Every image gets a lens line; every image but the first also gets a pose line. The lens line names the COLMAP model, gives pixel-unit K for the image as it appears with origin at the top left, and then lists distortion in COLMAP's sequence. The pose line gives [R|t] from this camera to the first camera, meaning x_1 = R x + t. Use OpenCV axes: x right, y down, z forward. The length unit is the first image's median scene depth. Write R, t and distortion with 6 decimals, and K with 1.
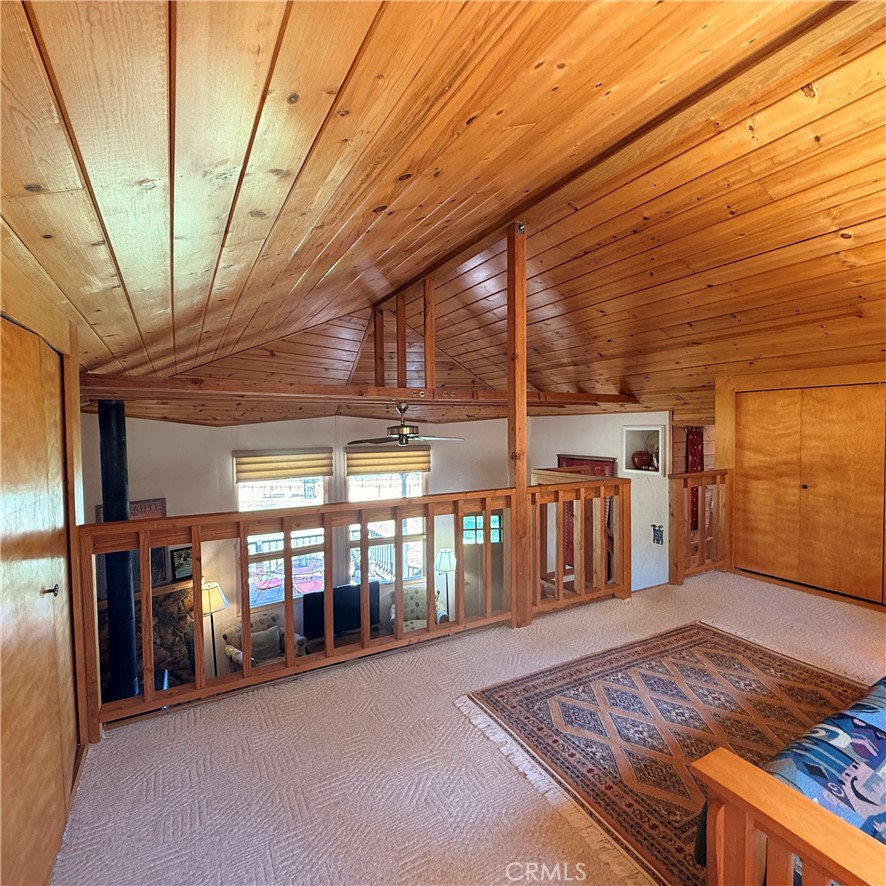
lens RADIAL K [[474.0, 0, 442.3], [0, 474.0, 445.8], [0, 0, 1]] dist [0.001043, -0.000119]
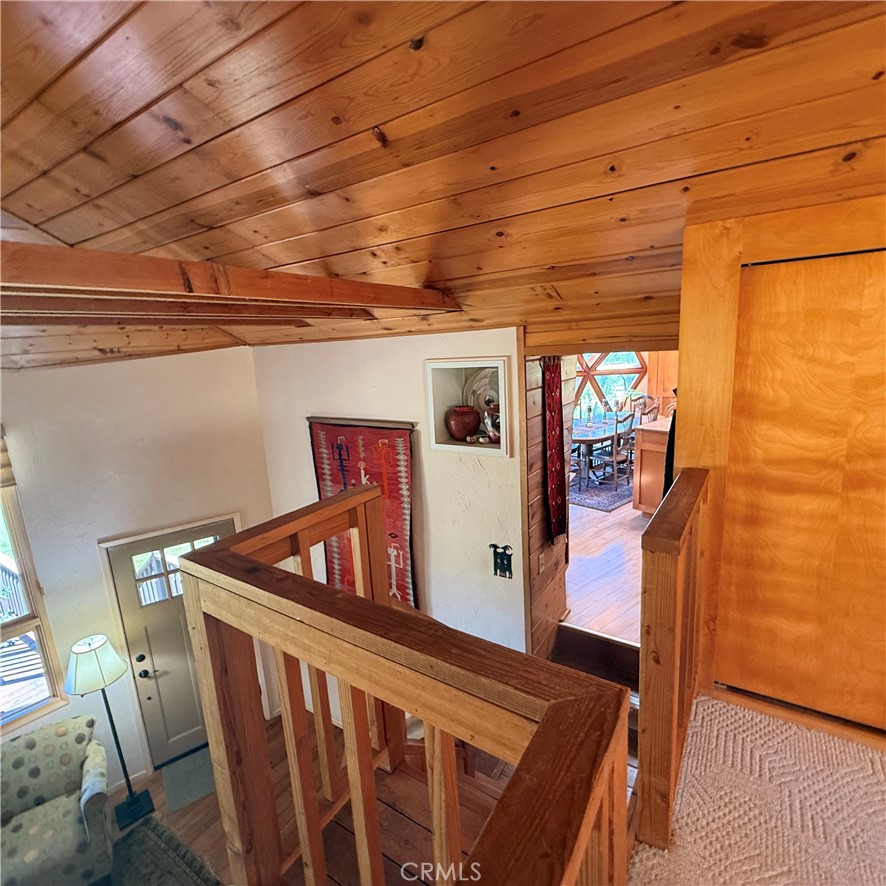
lens RADIAL K [[474.0, 0, 442.6], [0, 474.0, 443.9], [0, 0, 1]] dist [0.001043, -0.000119]
pose [[0.885927, -0.131315, 0.444849, 0.179427], [0.063492, 0.984392, 0.164138, -0.039772], [-0.459459, -0.117170, 0.880436, 0.598747]]
